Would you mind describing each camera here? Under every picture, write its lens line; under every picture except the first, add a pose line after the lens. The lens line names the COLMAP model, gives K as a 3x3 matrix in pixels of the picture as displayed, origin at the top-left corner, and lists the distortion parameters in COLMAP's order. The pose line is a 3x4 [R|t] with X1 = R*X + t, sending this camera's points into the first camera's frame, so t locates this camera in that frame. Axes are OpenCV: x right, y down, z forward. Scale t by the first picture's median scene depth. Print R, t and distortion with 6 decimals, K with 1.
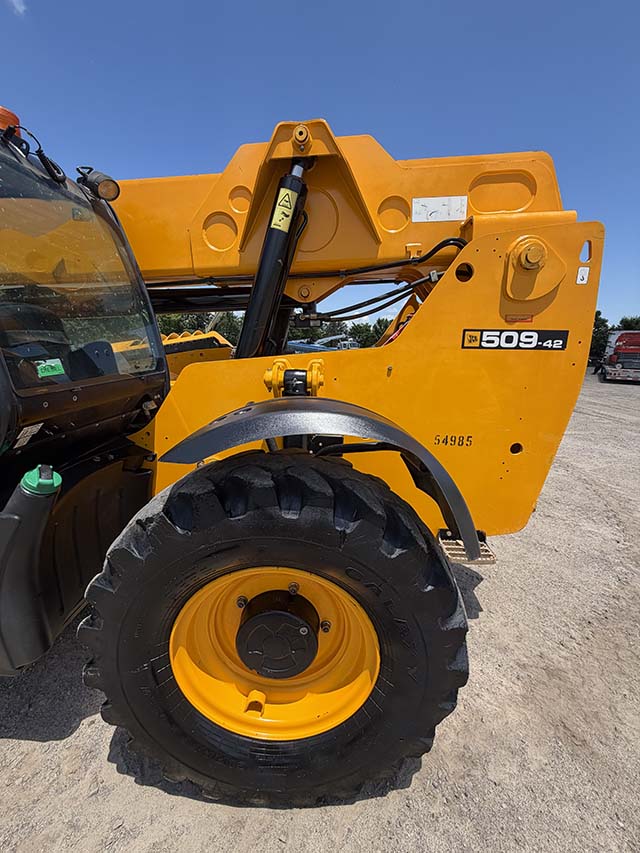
lens RADIAL K [[340.5, 0, 320.4], [0, 340.5, 423.3], [0, 0, 1]] dist [0.000141, 0.000040]
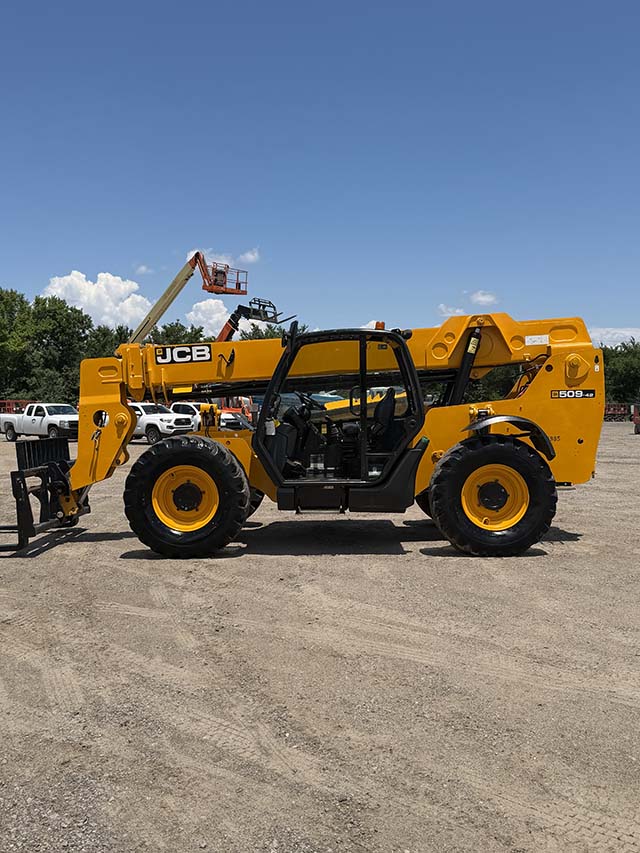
lens RADIAL K [[807.8, 0, 321.0], [0, 807.8, 430.7], [0, 0, 1]] dist [0.215094, -0.515415]
pose [[0.999069, -0.029612, 0.031358, -1.383929], [0.034755, 0.983276, -0.178774, 0.975213], [-0.025540, 0.179698, 0.983390, -4.568495]]
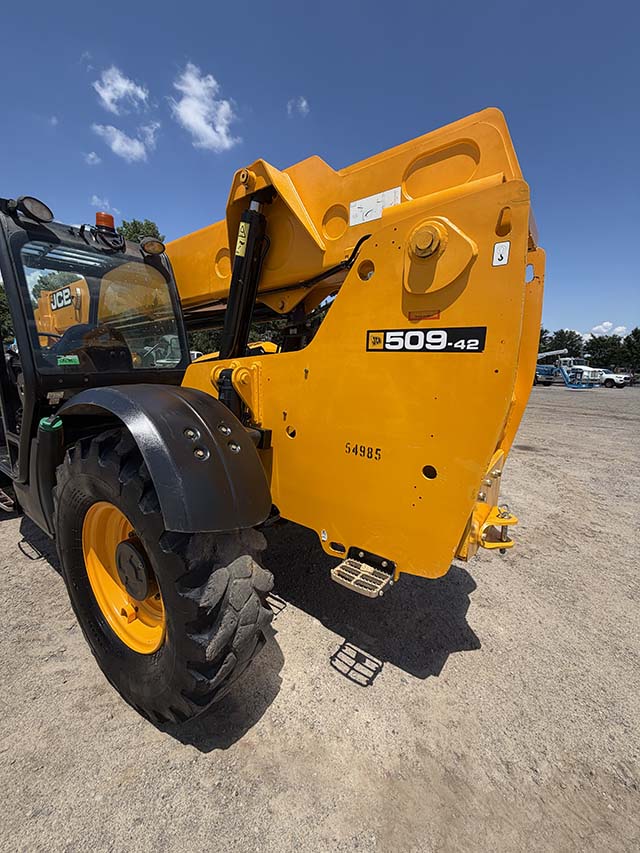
lens RADIAL K [[340.5, 0, 320.4], [0, 340.5, 423.3], [0, 0, 1]] dist [0.000141, 0.000040]
pose [[0.836748, 0.107532, -0.536926, 0.839706], [-0.132224, 0.991191, -0.007550, -0.001919], [0.531384, 0.077313, 0.843596, 0.169372]]
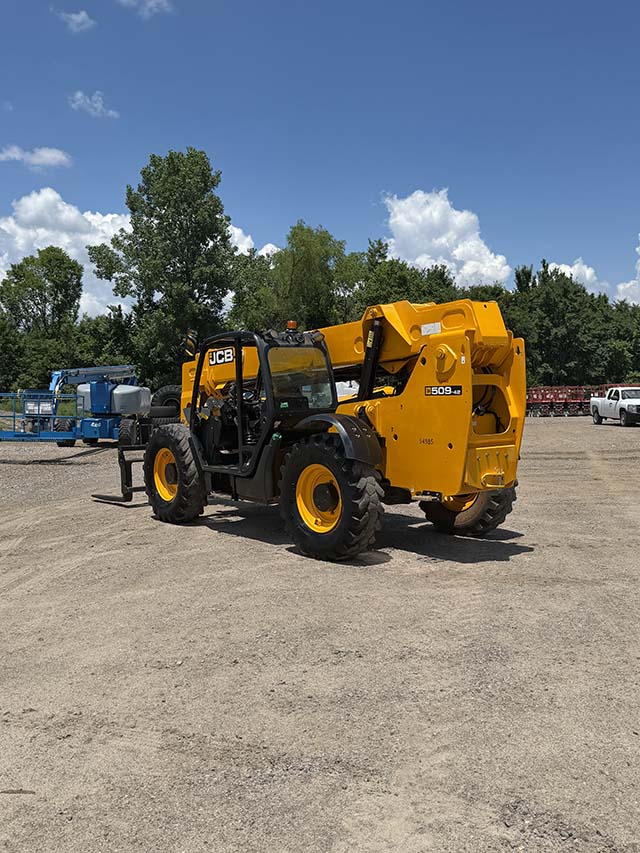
lens RADIAL K [[807.8, 0, 321.0], [0, 807.8, 430.7], [0, 0, 1]] dist [0.215094, -0.515415]
pose [[0.658337, 0.009312, -0.752666, 3.772101], [-0.136428, 0.984839, -0.107145, 0.617092], [0.740257, 0.173222, 0.649626, -2.683029]]
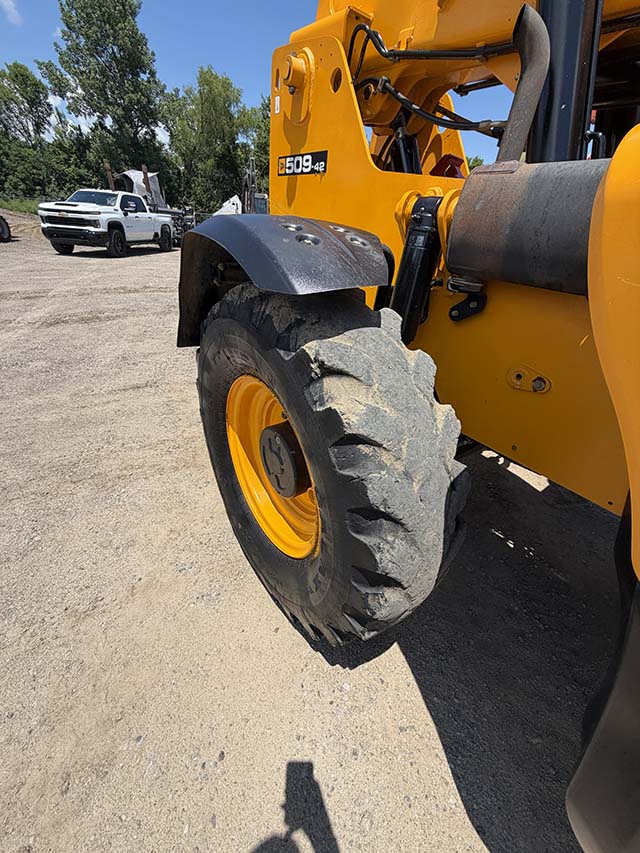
lens RADIAL K [[340.5, 0, 320.4], [0, 340.5, 423.3], [0, 0, 1]] dist [0.000141, 0.000040]
pose [[0.768656, 0.359601, -0.529013, -1.179618], [-0.201463, 0.921027, 0.333350, -0.863851], [0.607108, -0.149655, 0.780400, 4.457553]]
